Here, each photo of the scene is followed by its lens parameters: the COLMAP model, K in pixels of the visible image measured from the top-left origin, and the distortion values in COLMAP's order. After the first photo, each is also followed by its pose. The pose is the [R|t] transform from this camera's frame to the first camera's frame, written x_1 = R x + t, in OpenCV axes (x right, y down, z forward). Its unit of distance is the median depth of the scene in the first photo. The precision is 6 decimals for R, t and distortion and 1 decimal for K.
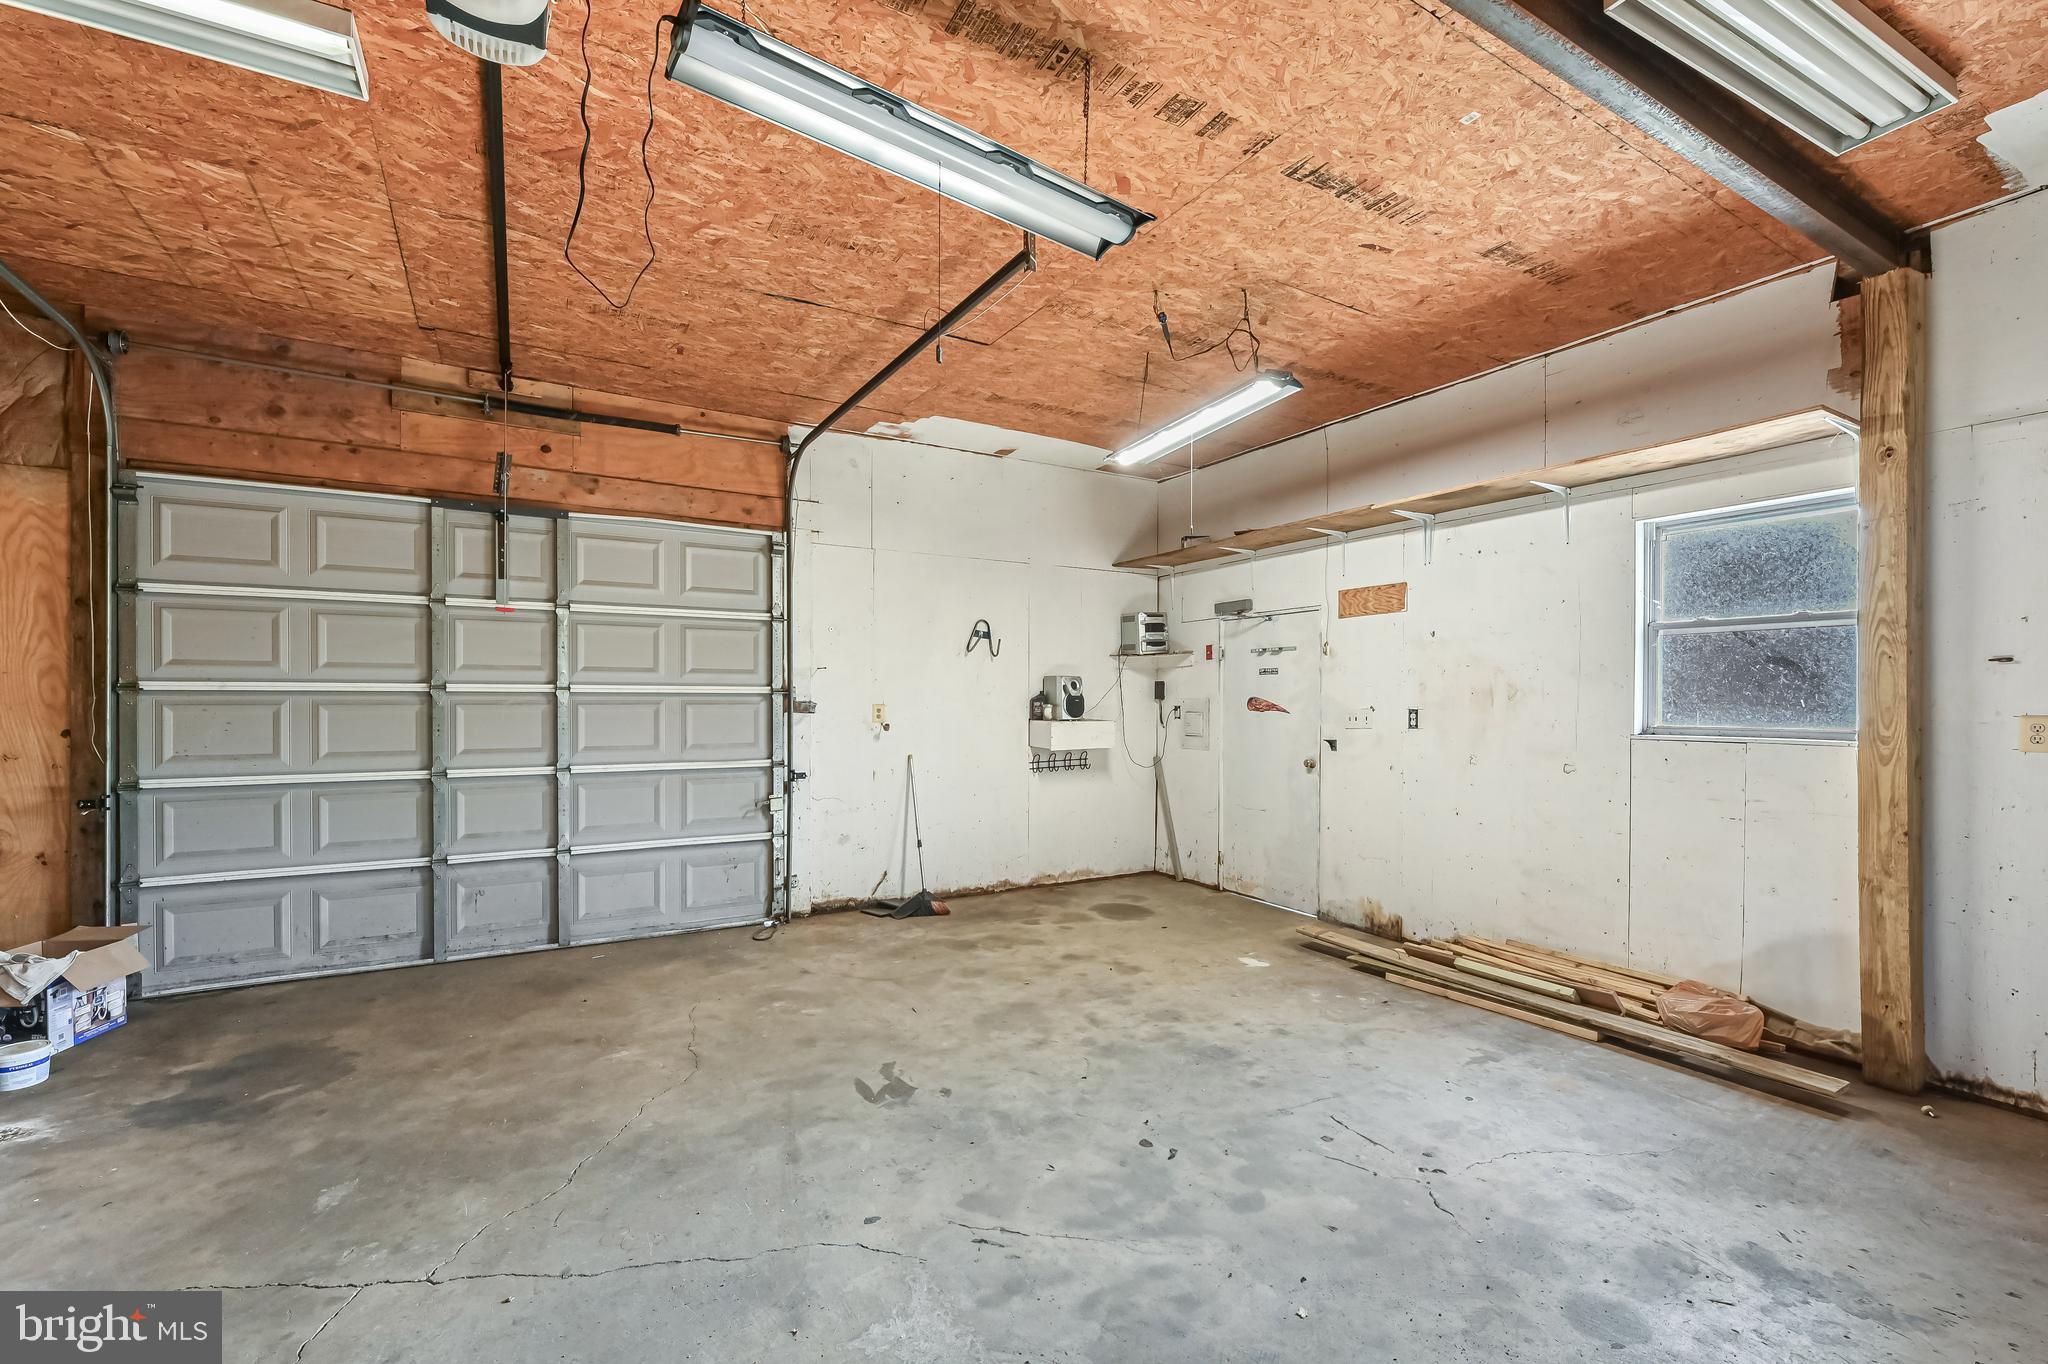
lens RADIAL K [[888.3, 0, 1026.1], [0, 888.3, 703.8], [0, 0, 1]] dist [-0.000009, -0.000023]
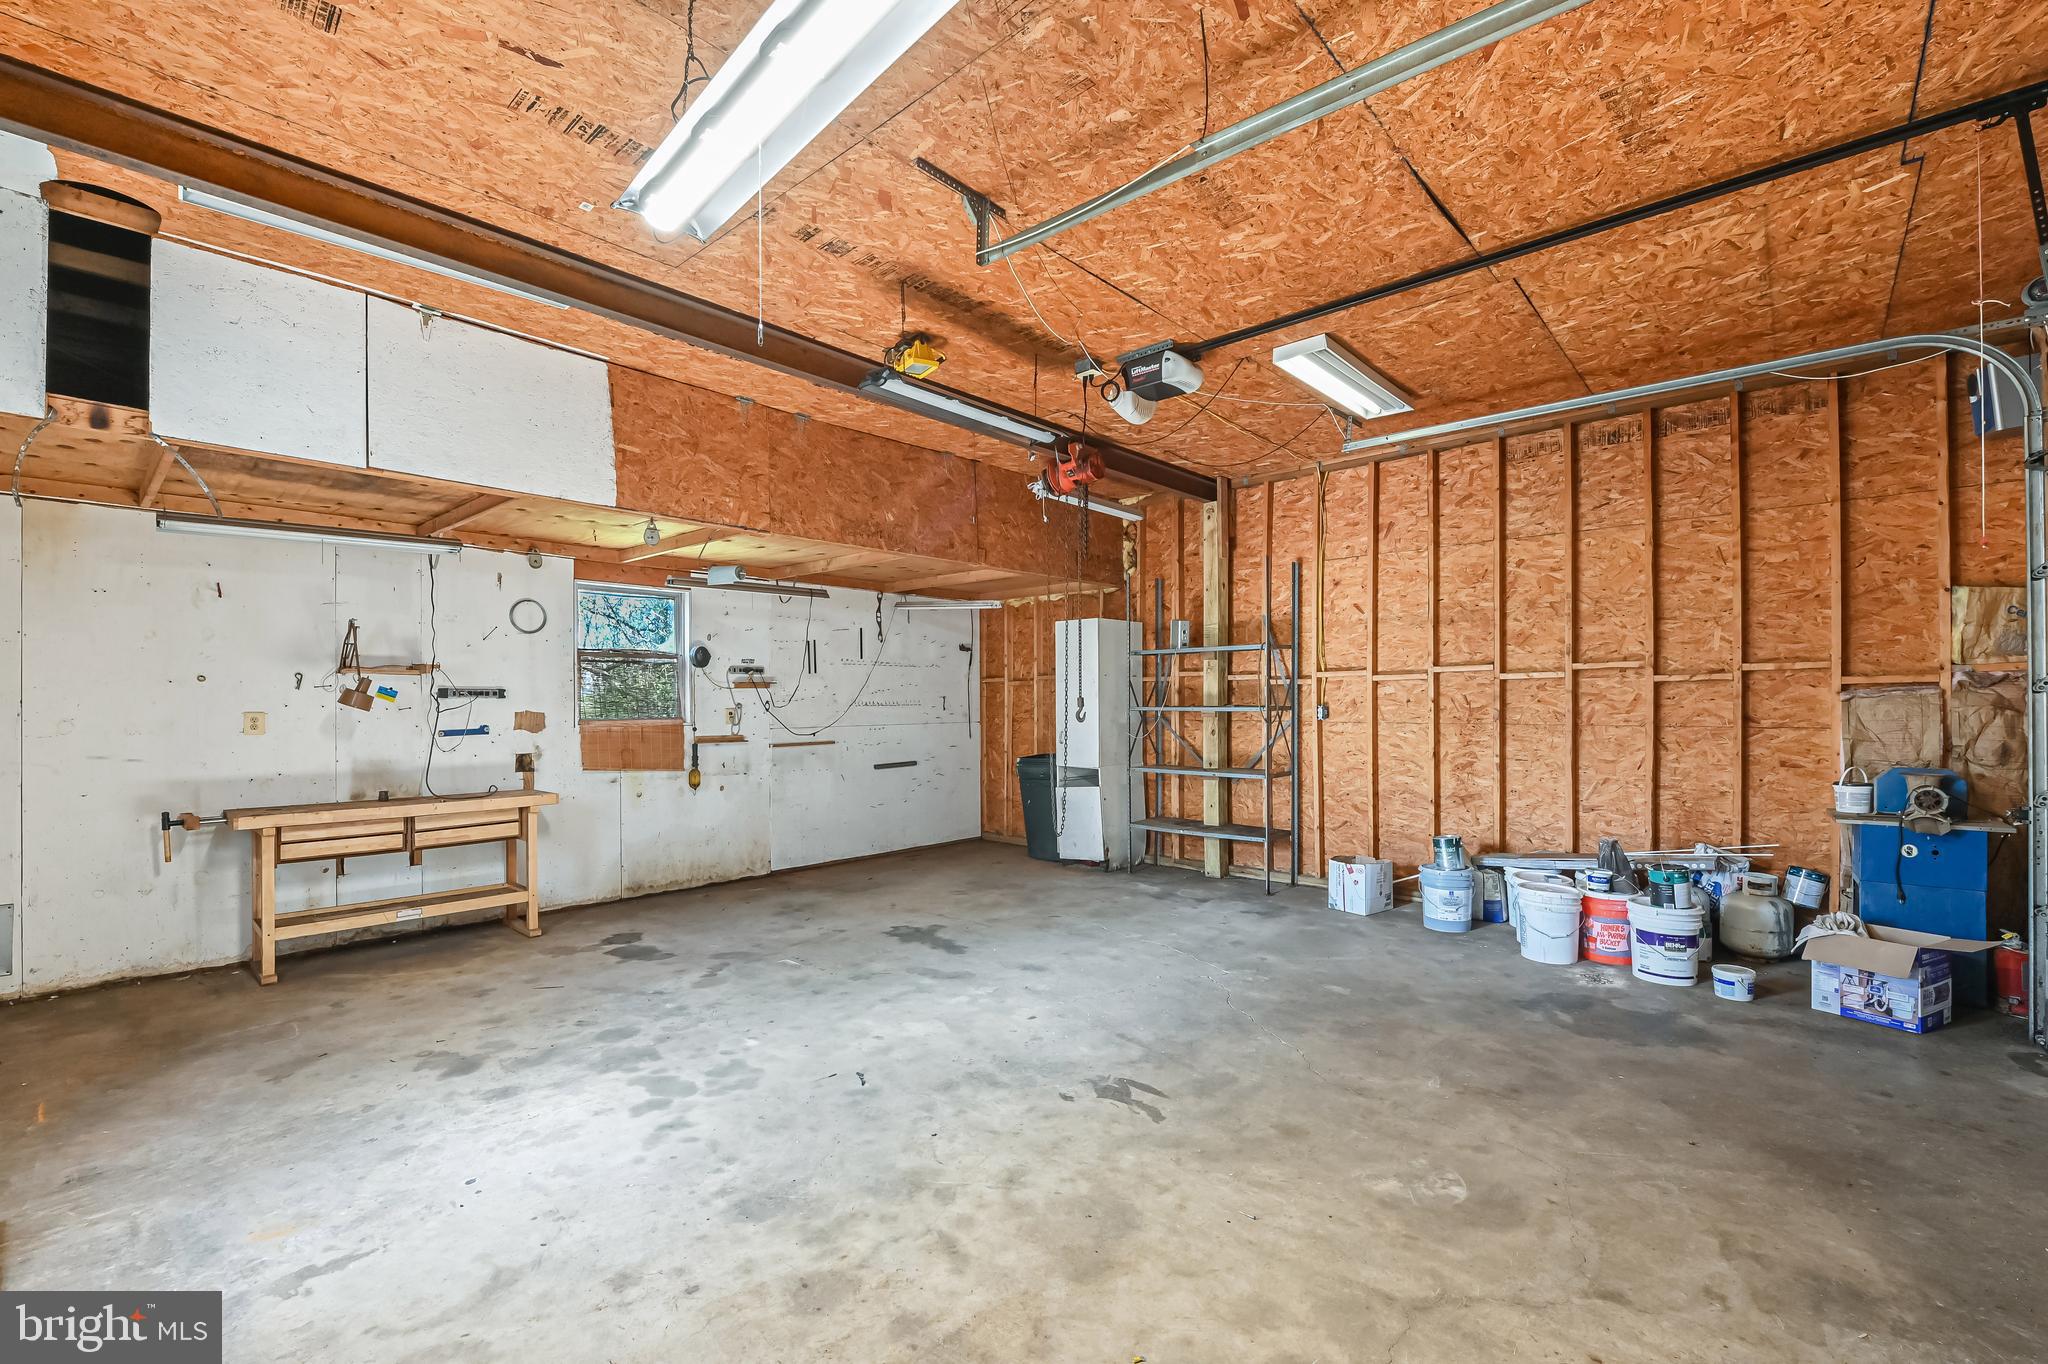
lens RADIAL K [[888.3, 0, 1026.1], [0, 888.3, 703.8], [0, 0, 1]] dist [-0.000009, -0.000023]
pose [[-0.953060, 0.000337, -0.302781, 0.233509], [-0.000330, 0.999998, 0.002154, -0.004304], [0.302781, 0.002153, -0.953058, 1.781756]]
